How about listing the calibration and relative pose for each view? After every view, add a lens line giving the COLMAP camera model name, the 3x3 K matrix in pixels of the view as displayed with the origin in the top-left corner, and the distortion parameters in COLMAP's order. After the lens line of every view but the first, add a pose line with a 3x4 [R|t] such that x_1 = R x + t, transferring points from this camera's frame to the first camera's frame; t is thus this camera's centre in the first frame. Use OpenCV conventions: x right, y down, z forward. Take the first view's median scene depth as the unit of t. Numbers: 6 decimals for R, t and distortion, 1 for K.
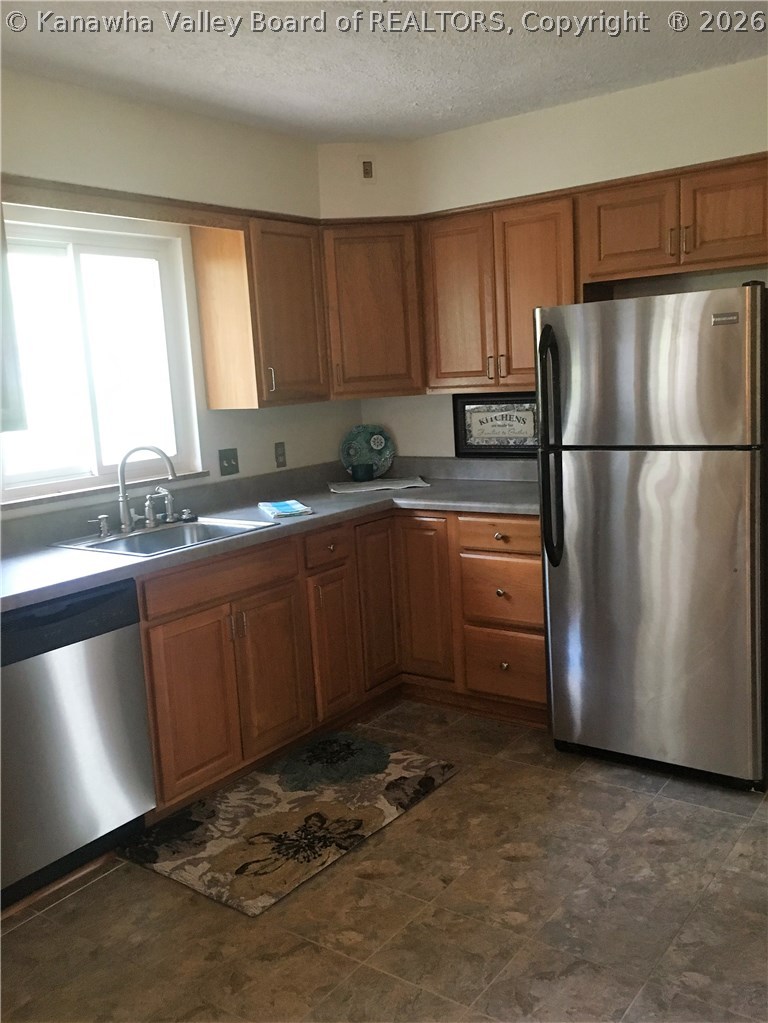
lens RADIAL K [[910.4, 0, 383.9], [0, 910.4, 511.9], [0, 0, 1]] dist [0.053705, -0.042661]
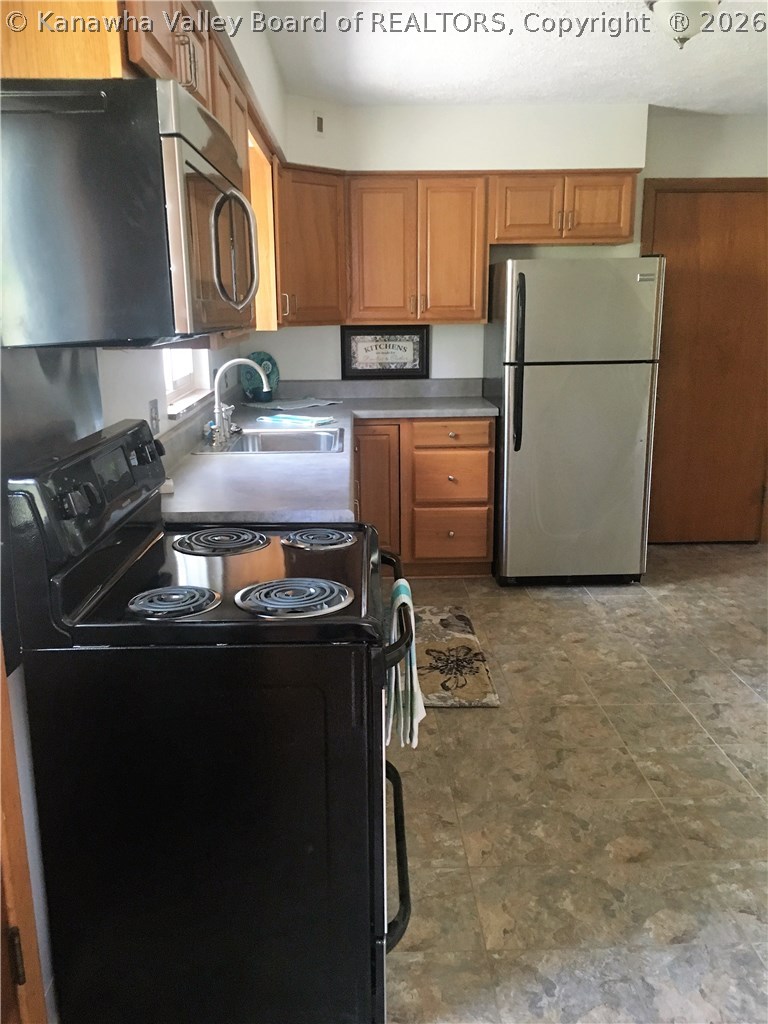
lens RADIAL K [[855.1, 0, 383.3], [0, 855.1, 511.5], [0, 0, 1]] dist [0.041515, 0.006867]
pose [[0.788185, -0.095178, 0.608034, -0.781041], [0.060434, 0.995164, 0.077437, 0.038783], [-0.612464, -0.024289, 0.790125, 0.093977]]
